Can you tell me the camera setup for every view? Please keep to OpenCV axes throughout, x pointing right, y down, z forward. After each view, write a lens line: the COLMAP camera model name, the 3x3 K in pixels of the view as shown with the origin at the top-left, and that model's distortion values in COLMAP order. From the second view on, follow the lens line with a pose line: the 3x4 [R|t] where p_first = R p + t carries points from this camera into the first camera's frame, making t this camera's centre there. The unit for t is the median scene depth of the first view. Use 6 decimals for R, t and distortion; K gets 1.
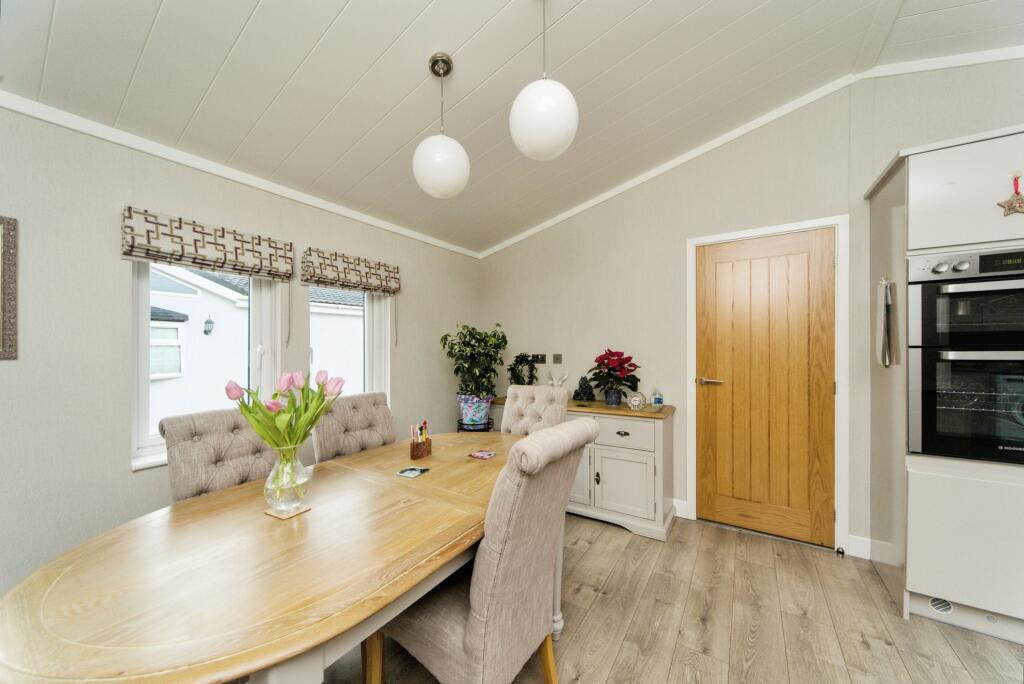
lens RADIAL K [[351.2, 0, 515.7], [0, 351.2, 351.2], [0, 0, 1]] dist [-0.000438, -0.000168]
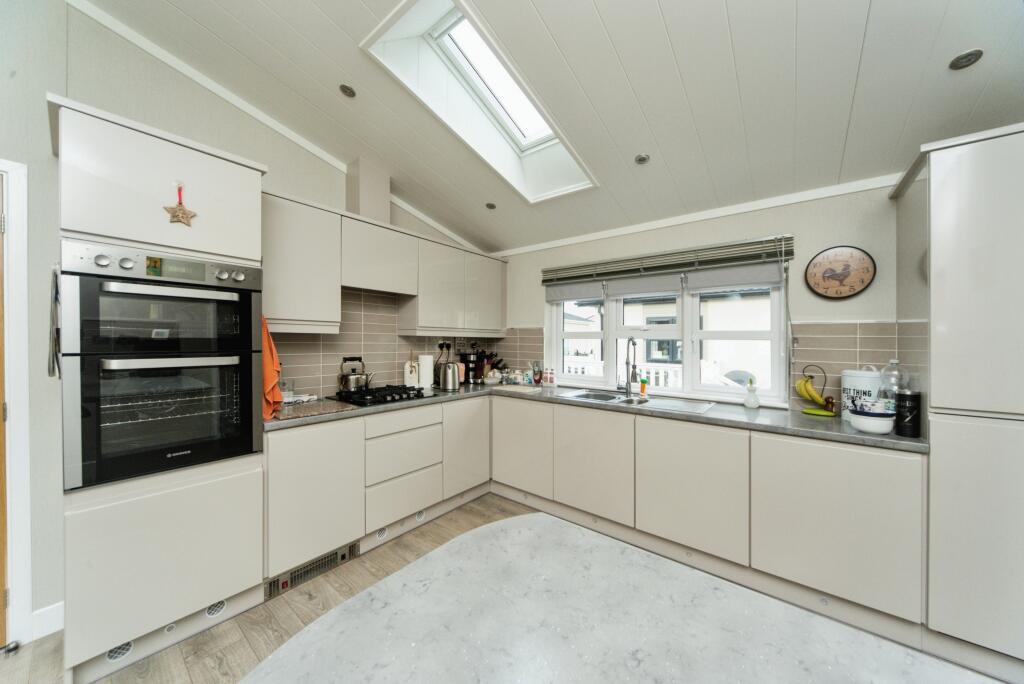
lens RADIAL K [[351.2, 0, 514.6], [0, 351.2, 342.5], [0, 0, 1]] dist [-0.000438, -0.000168]
pose [[0.087920, 0.003719, 0.996121, 0.454051], [-0.006629, 0.999973, -0.003148, -0.044487], [-0.996106, -0.006326, 0.087942, -0.054958]]
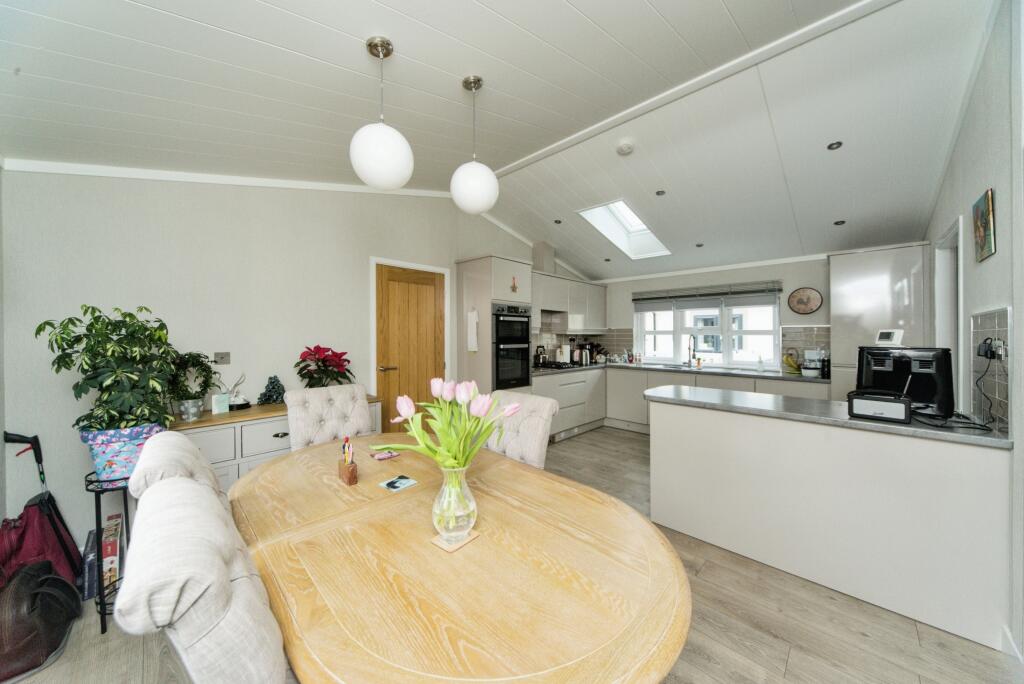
lens RADIAL K [[351.2, 0, 513.3], [0, 351.2, 336.4], [0, 0, 1]] dist [-0.000438, -0.000168]
pose [[0.189015, 0.005528, 0.981959, -1.043602], [-0.000793, 0.999985, -0.005476, -0.041363], [-0.981974, 0.000256, 0.189017, 0.462016]]
